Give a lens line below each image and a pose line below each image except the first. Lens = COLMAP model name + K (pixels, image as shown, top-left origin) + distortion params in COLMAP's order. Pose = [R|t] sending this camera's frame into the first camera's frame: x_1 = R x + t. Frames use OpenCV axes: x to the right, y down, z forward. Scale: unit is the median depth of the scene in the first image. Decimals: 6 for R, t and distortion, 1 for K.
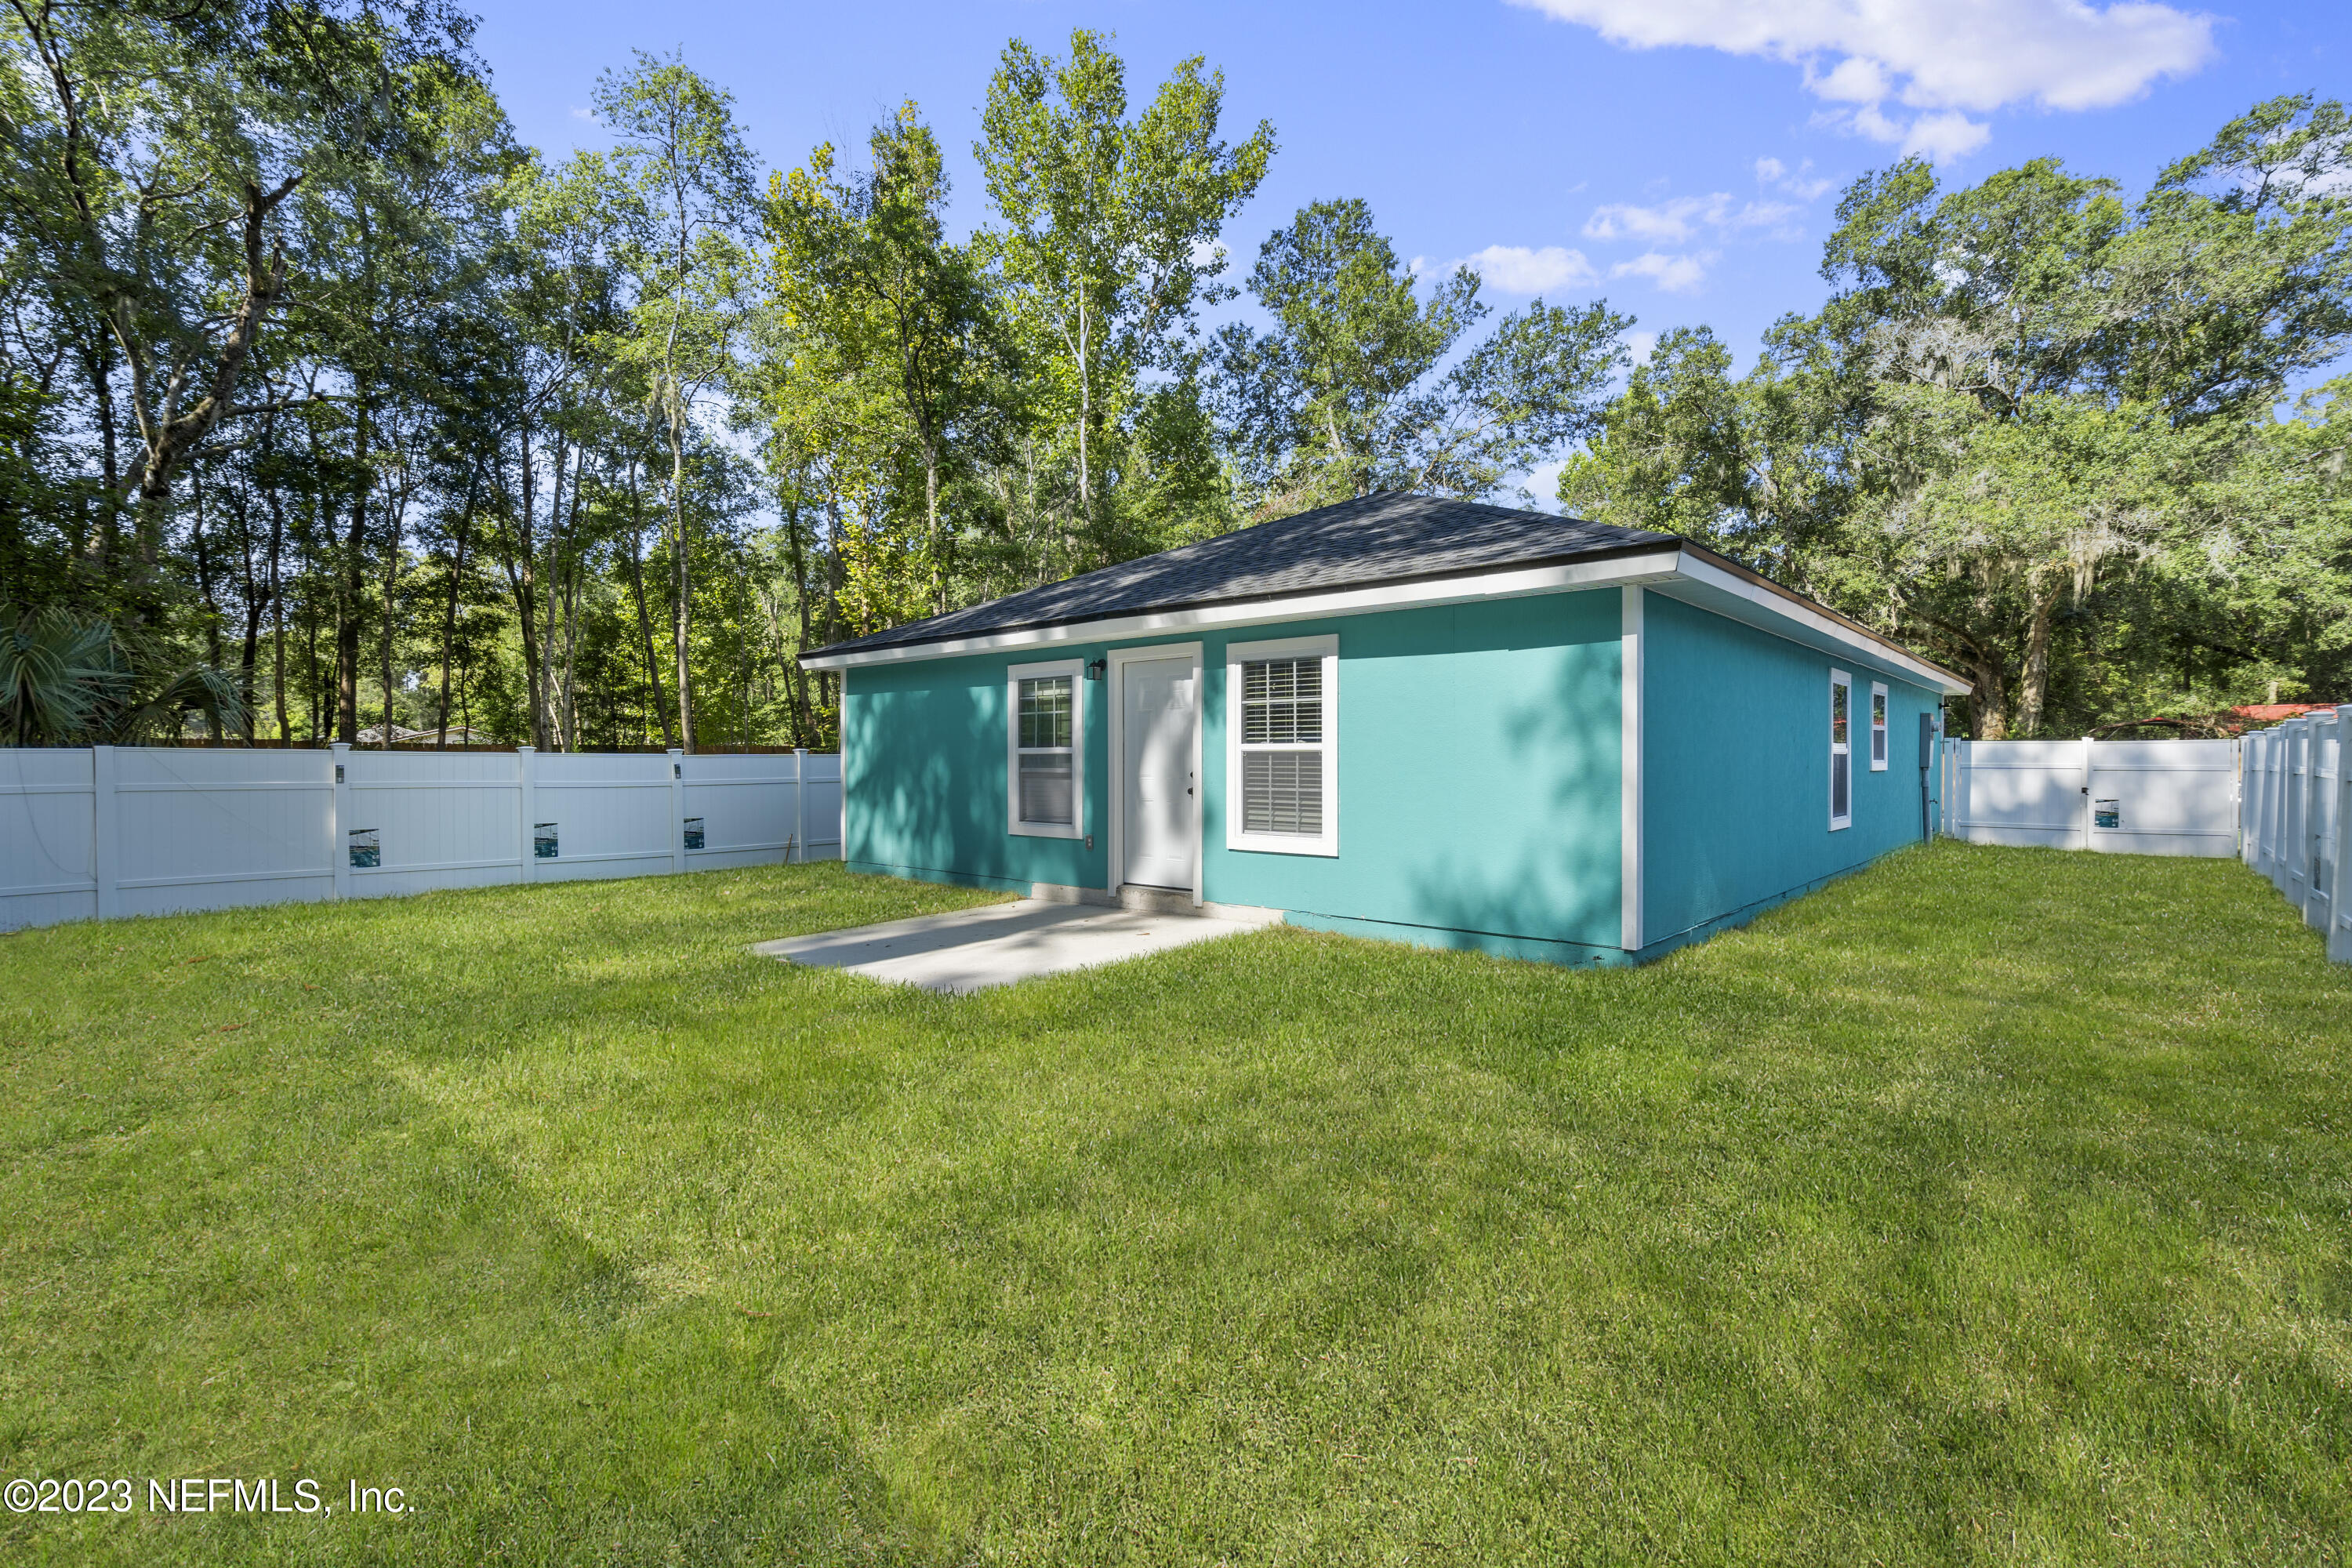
lens RADIAL K [[1078.9, 0, 1185.2], [0, 1078.9, 751.8], [0, 0, 1]] dist [-0.001150, 0.000220]
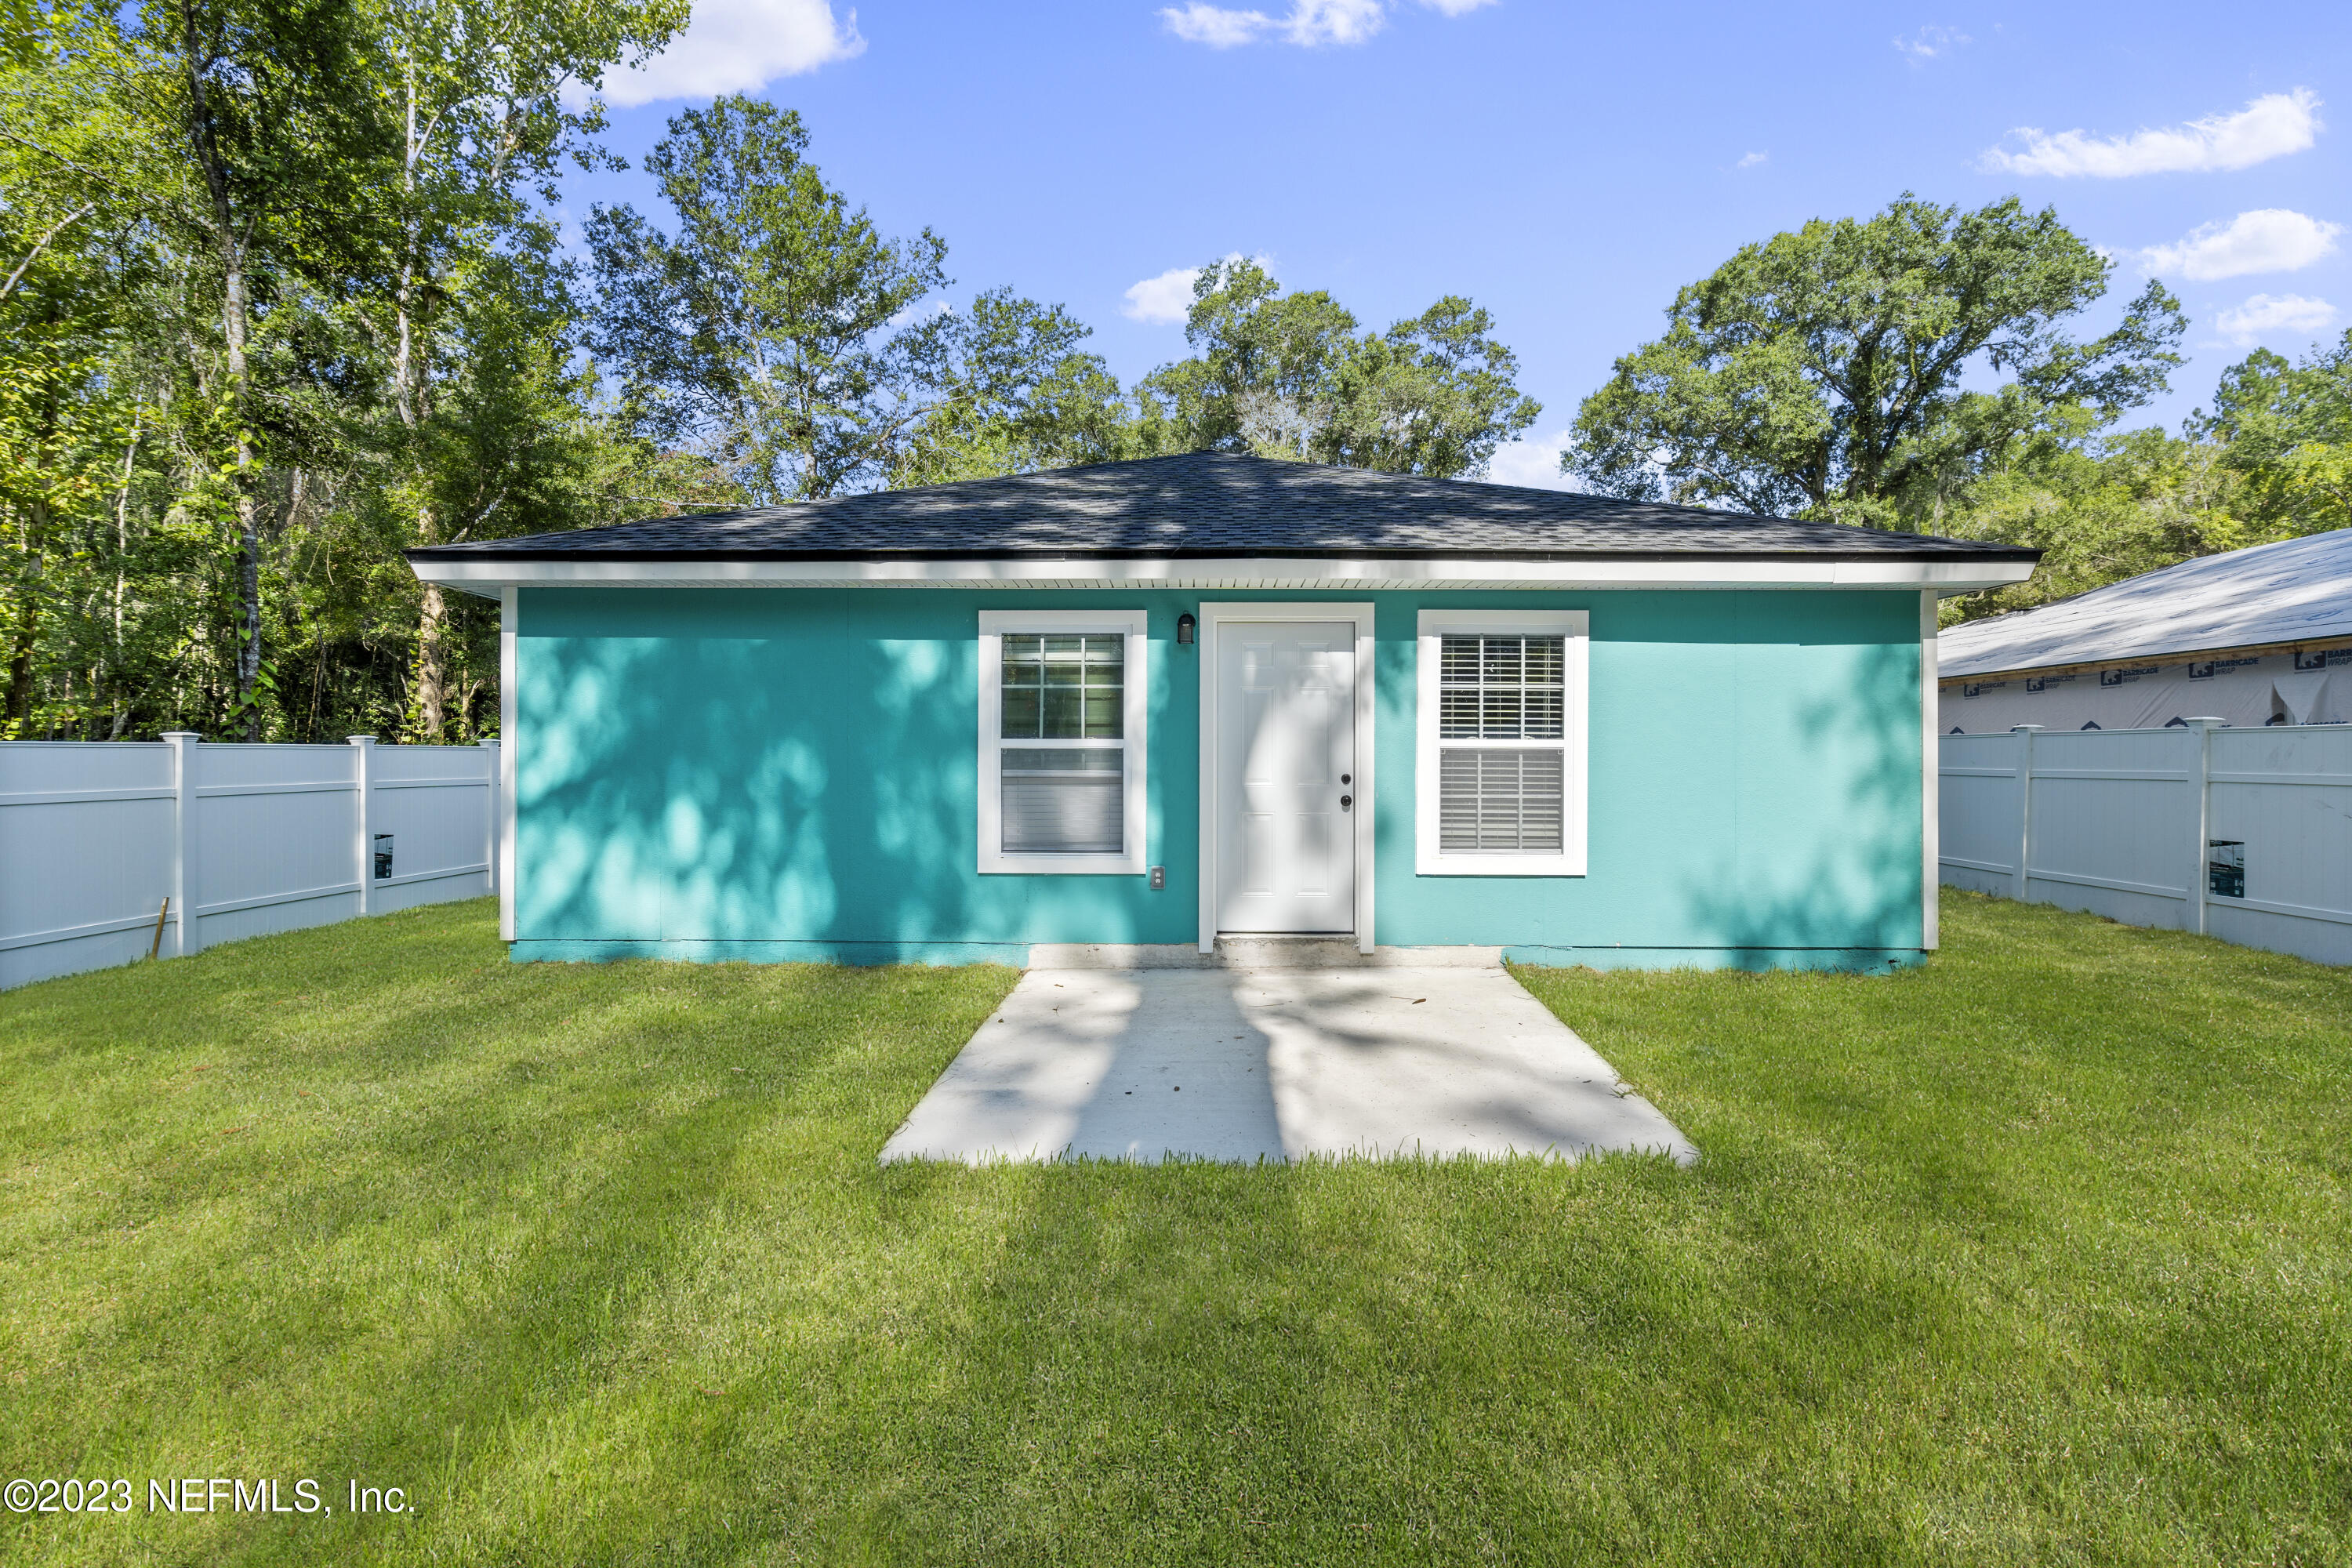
lens RADIAL K [[1078.9, 0, 1185.2], [0, 1078.9, 751.8], [0, 0, 1]] dist [-0.001150, 0.000220]
pose [[0.760994, 0.010726, 0.648670, -0.521932], [-0.011638, 0.999928, -0.002881, 0.005719], [-0.648654, -0.005357, 0.761064, 0.456386]]
